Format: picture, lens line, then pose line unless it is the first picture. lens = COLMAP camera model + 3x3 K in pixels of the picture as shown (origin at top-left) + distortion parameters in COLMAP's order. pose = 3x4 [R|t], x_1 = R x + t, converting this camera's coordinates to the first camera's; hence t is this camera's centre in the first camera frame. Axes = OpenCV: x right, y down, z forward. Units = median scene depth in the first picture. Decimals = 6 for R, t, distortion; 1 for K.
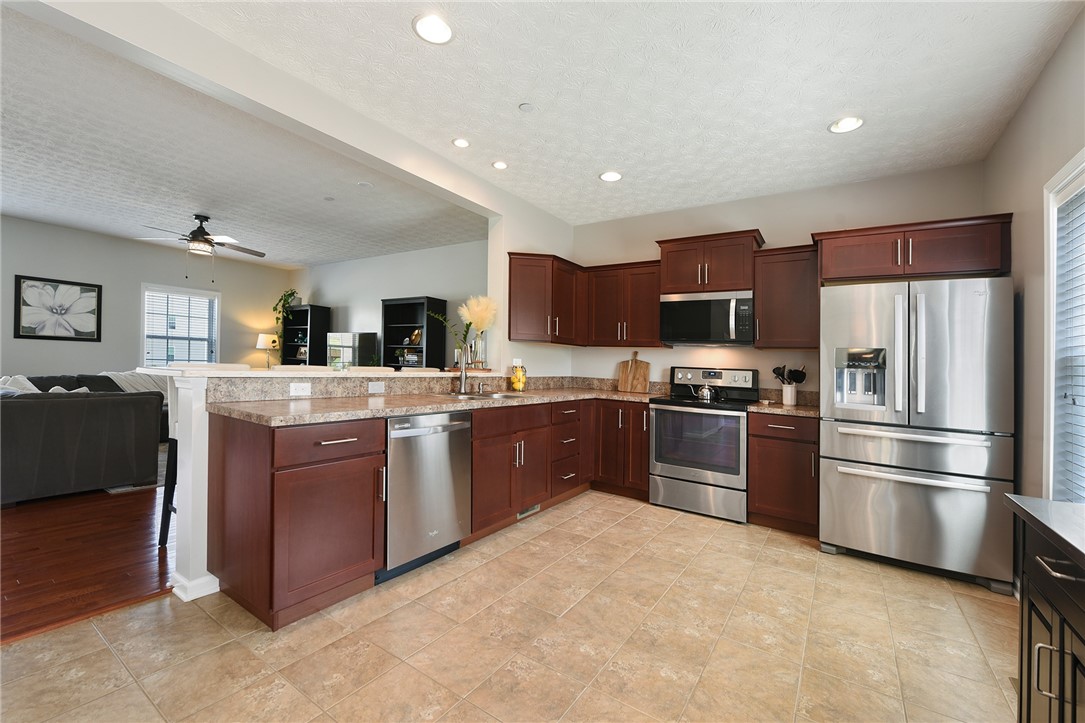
lens RADIAL K [[442.1, 0, 532.6], [0, 442.1, 379.7], [0, 0, 1]] dist [-0.002339, -0.000716]
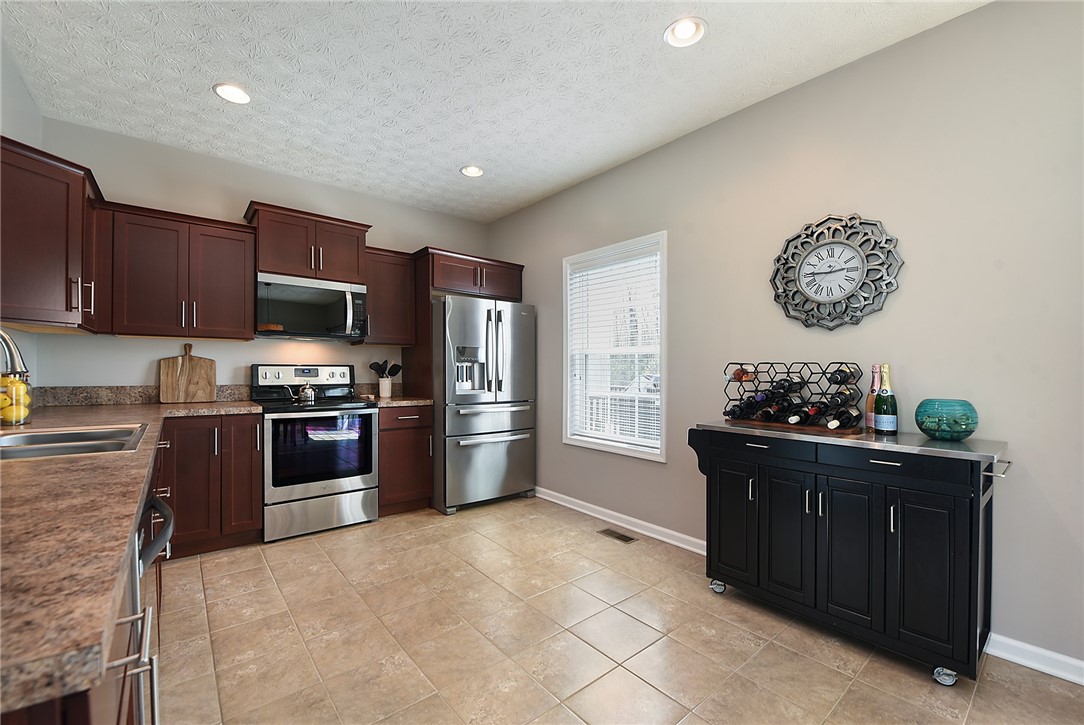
lens RADIAL K [[448.4, 0, 538.0], [0, 448.4, 373.2], [0, 0, 1]] dist [-0.025846, 0.000013]
pose [[0.276841, -0.048645, 0.959684, -0.353694], [0.041567, 0.998389, 0.038616, -0.027227], [-0.960016, 0.029201, 0.278417, 0.345503]]
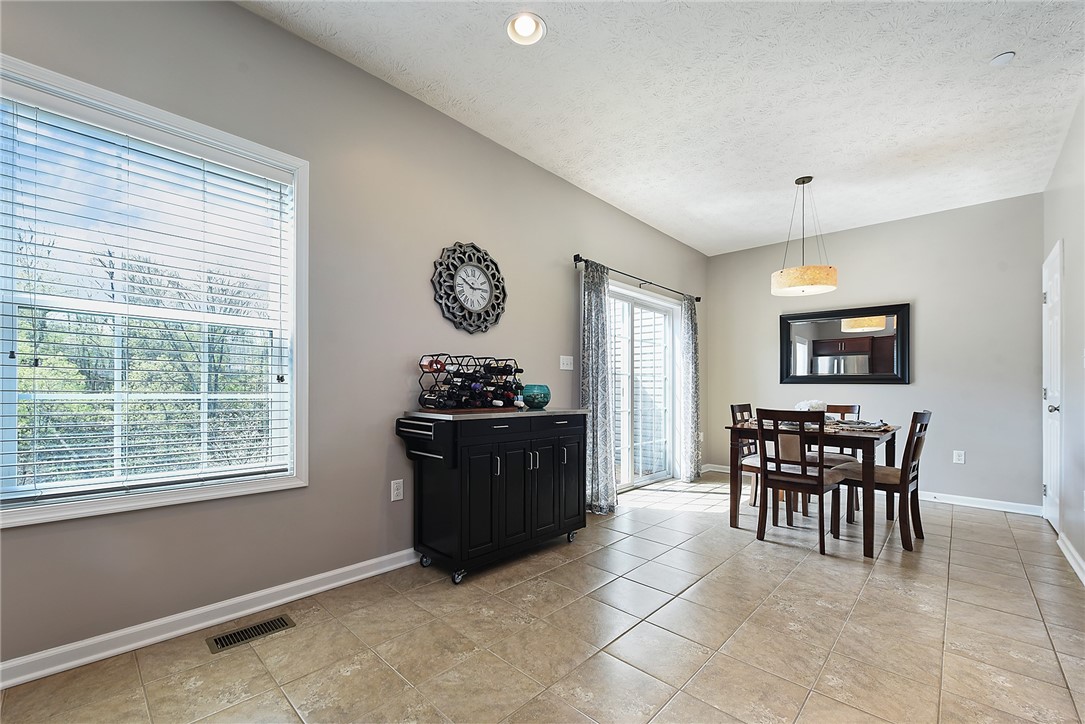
lens RADIAL K [[435.2, 0, 540.7], [0, 435.2, 367.2], [0, 0, 1]] dist [-0.000827, -0.000085]
pose [[-0.984674, -0.052607, 0.166279, 0.108664], [-0.053318, 0.998578, 0.000186, 0.007908], [-0.166052, -0.008683, -0.986079, 0.877320]]
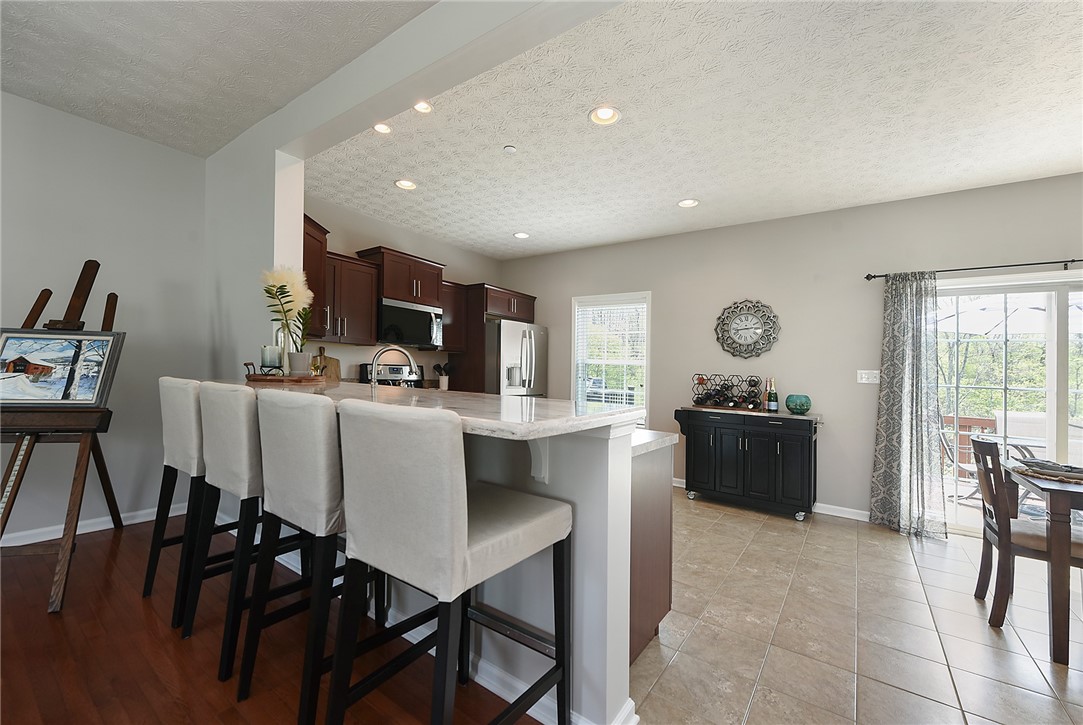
lens RADIAL K [[447.2, 0, 541.5], [0, 447.2, 362.5], [0, 0, 1]] dist [-0.000487, -0.000077]
pose [[0.022701, -0.020920, 0.999523, -0.864397], [0.001872, 0.999780, 0.020883, -0.062696], [-0.999741, 0.001397, 0.022735, 0.648953]]
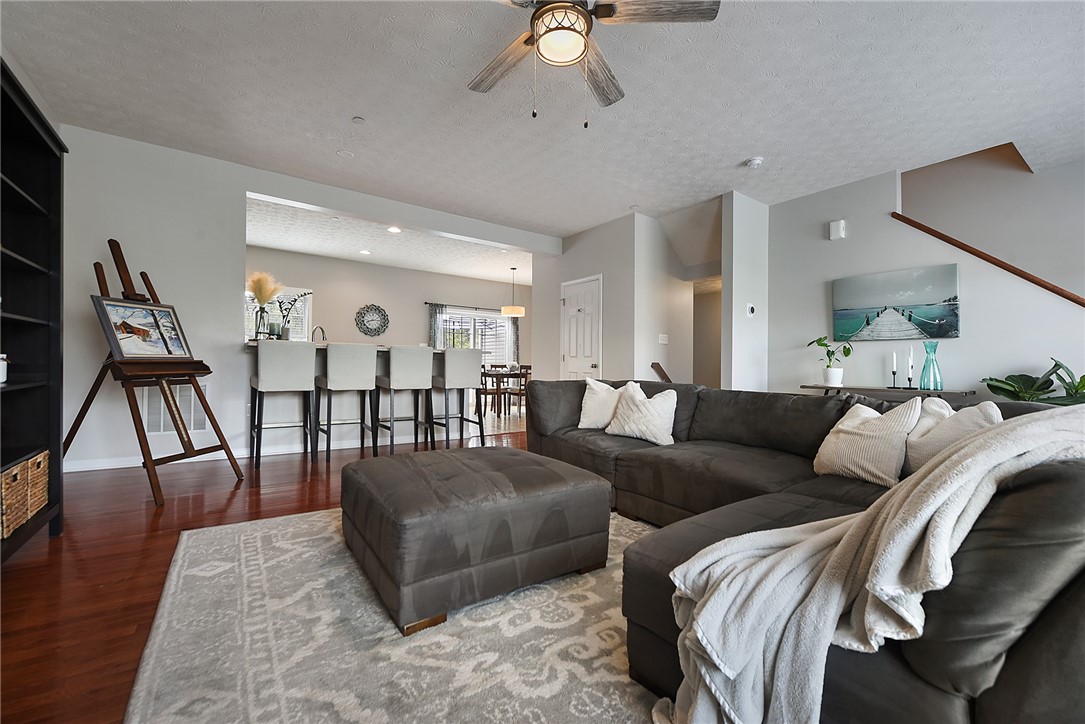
lens RADIAL K [[448.0, 0, 542.5], [0, 448.0, 362.0], [0, 0, 1]] dist [-0.000487, -0.000077]
pose [[-0.935032, -0.055111, 0.350255, -1.252538], [-0.042779, 0.998165, 0.042857, -0.051816], [-0.351974, 0.025089, -0.935674, 1.957327]]
